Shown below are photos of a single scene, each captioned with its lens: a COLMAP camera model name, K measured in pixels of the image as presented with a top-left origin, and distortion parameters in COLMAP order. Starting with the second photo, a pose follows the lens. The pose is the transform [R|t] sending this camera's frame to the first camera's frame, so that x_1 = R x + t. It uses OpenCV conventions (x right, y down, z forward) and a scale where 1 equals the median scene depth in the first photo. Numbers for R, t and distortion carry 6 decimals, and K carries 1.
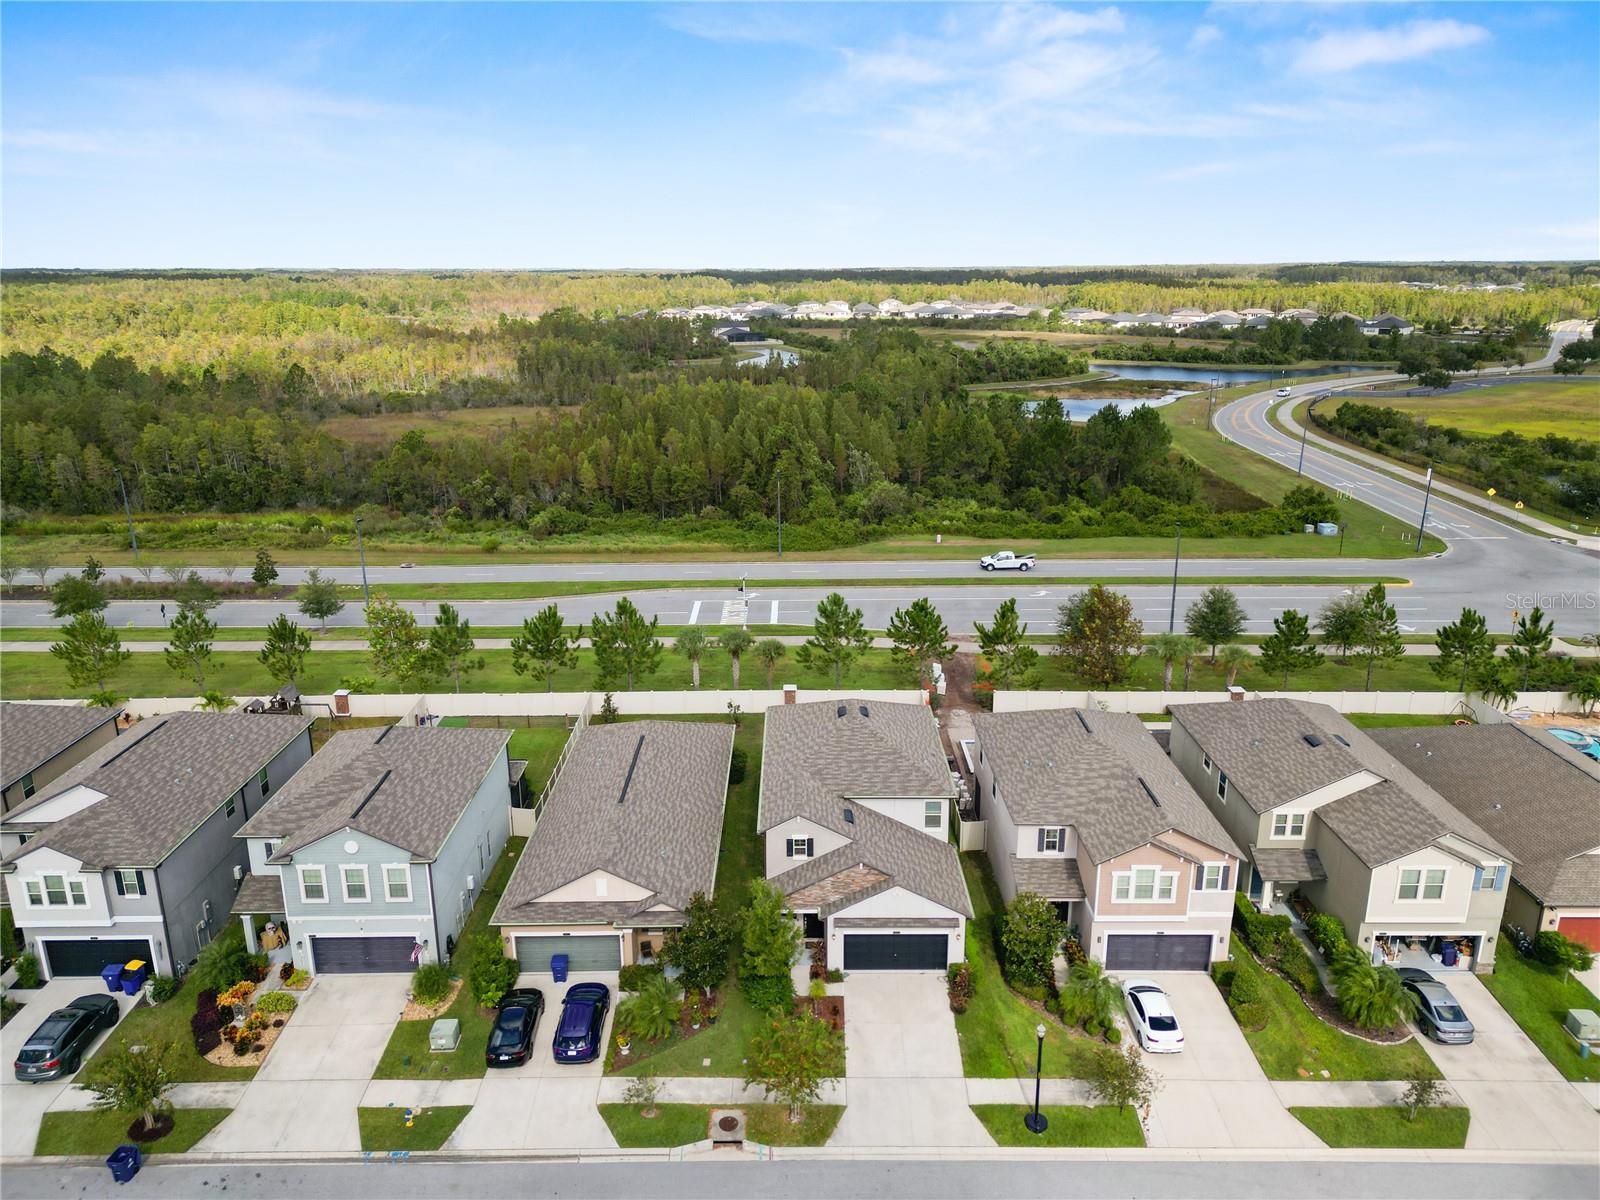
lens RADIAL K [[1139.2, 0, 805.1], [0, 1139.2, 599.0], [0, 0, 1]] dist [0.055672, -0.036470]
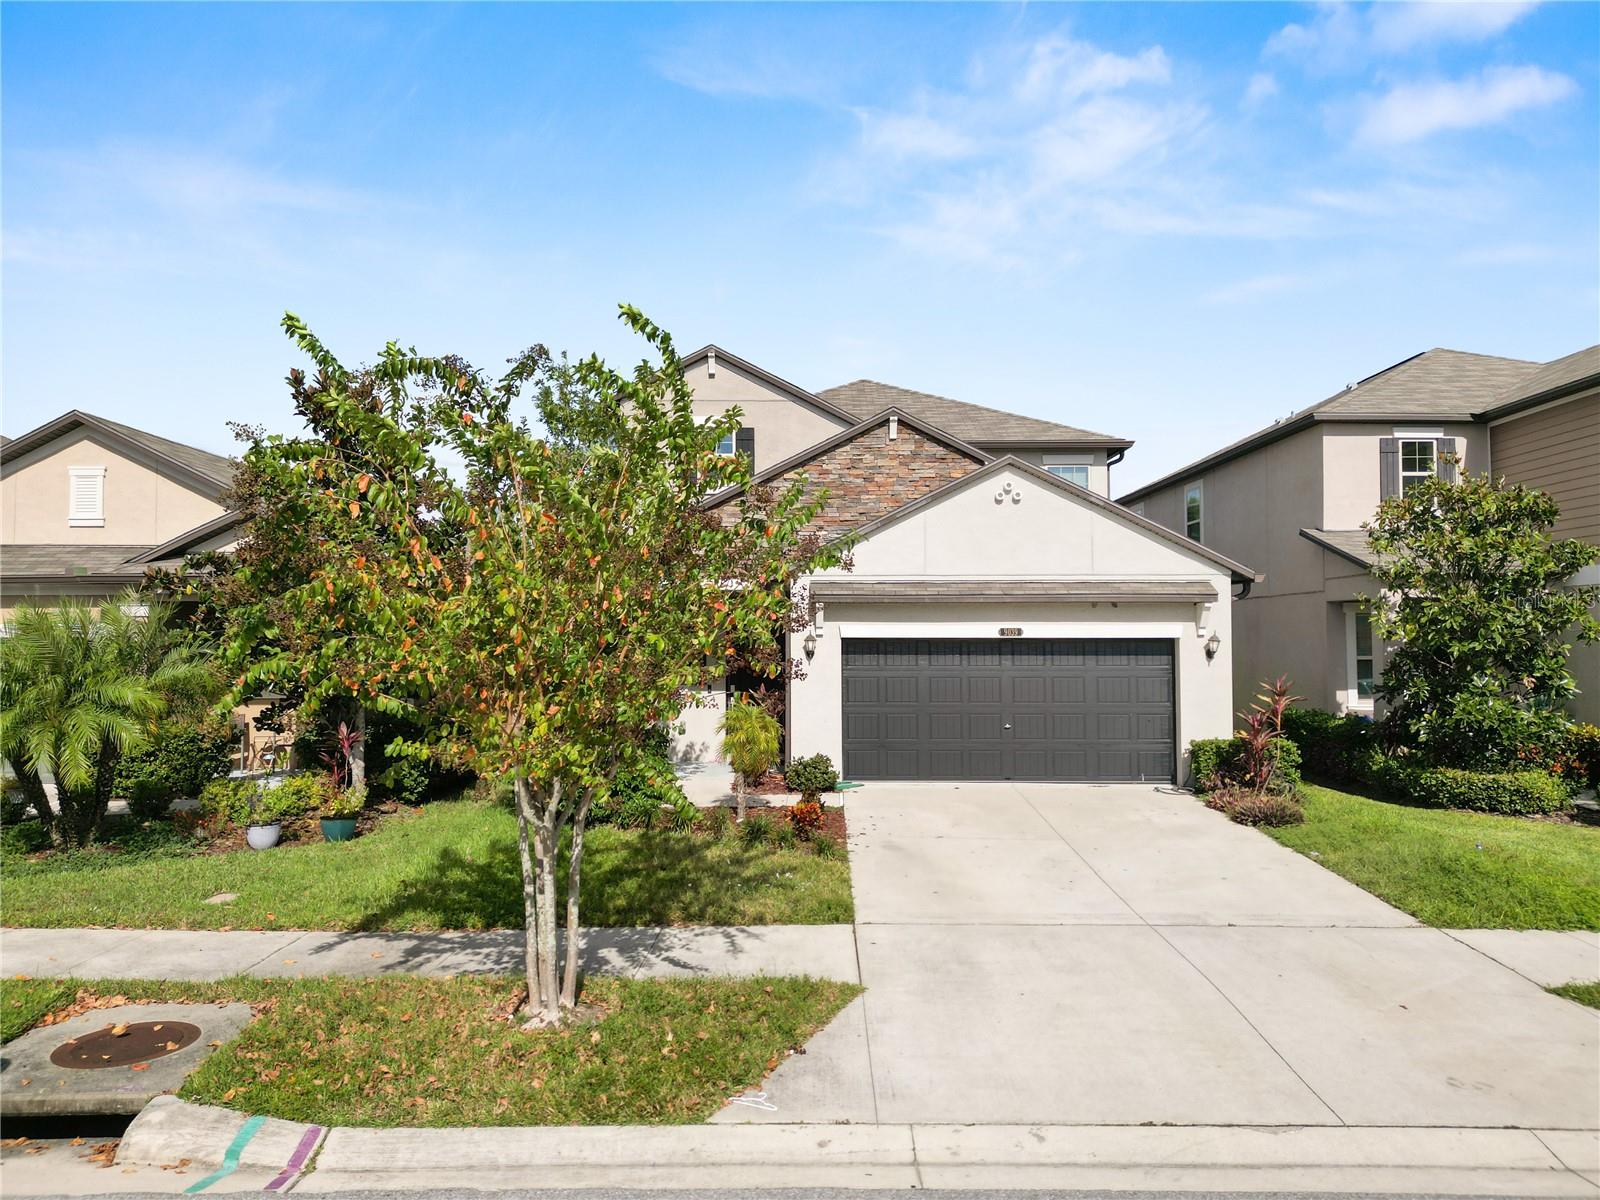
lens RADIAL K [[1139.2, 0, 809.3], [0, 1139.2, 602.9], [0, 0, 1]] dist [0.055672, -0.036470]
pose [[0.999983, 0.004499, 0.003646, 0.023585], [-0.003128, 0.949498, -0.313757, 0.380077], [-0.004874, 0.313740, 0.949496, 0.700567]]
